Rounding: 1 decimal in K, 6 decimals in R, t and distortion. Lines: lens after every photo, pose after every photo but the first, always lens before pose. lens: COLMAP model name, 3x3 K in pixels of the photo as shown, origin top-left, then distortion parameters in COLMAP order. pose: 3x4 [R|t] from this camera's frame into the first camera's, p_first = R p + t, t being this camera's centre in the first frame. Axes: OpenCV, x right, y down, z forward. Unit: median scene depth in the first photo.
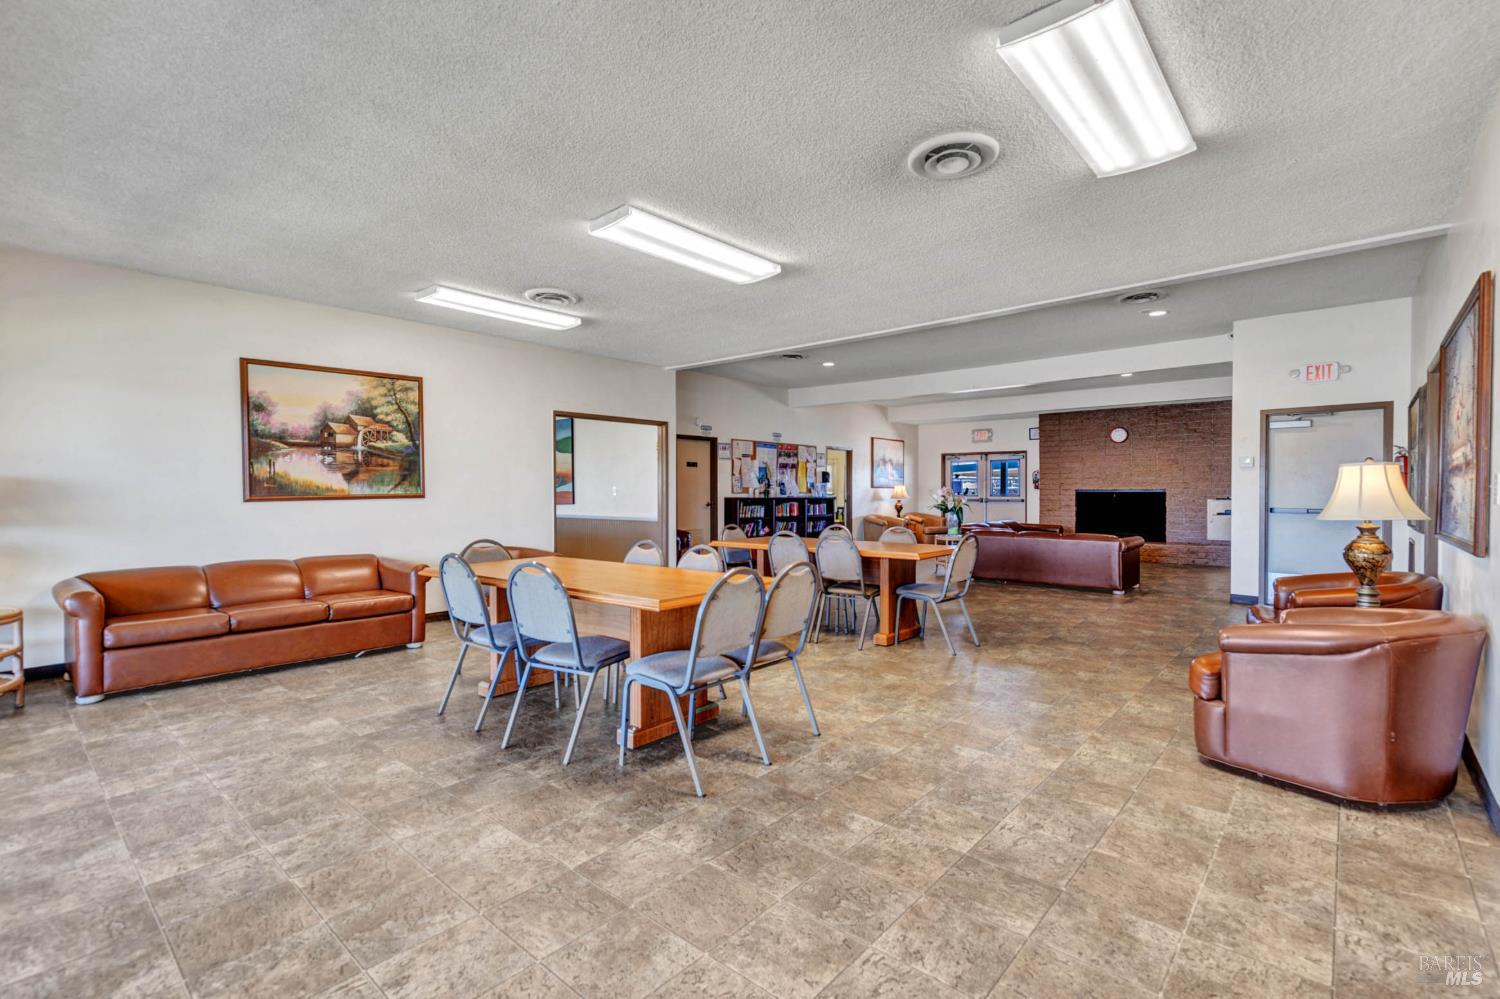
lens RADIAL K [[682.0, 0, 744.3], [0, 682.0, 504.6], [0, 0, 1]] dist [0.005606, 0.001021]
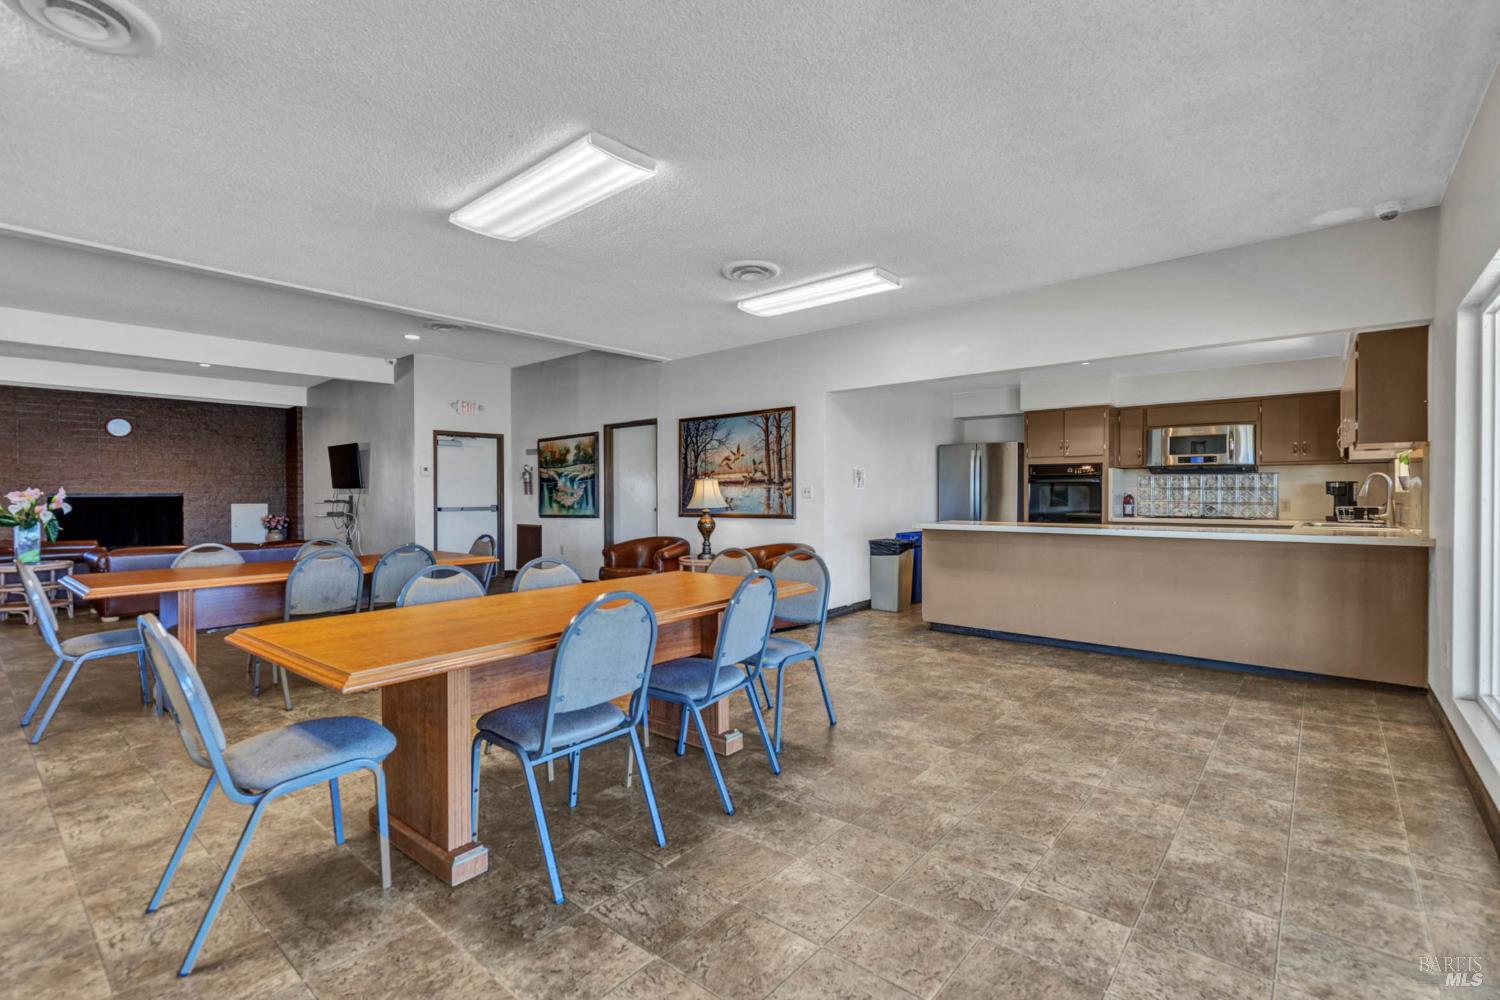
lens RADIAL K [[682.0, 0, 763.5], [0, 682.0, 494.4], [0, 0, 1]] dist [0.005606, 0.001021]
pose [[-0.037504, 0.000099, 0.999296, -0.882321], [0.024418, 0.999701, 0.000817, -0.009056], [-0.998998, 0.024432, -0.037495, 0.758763]]
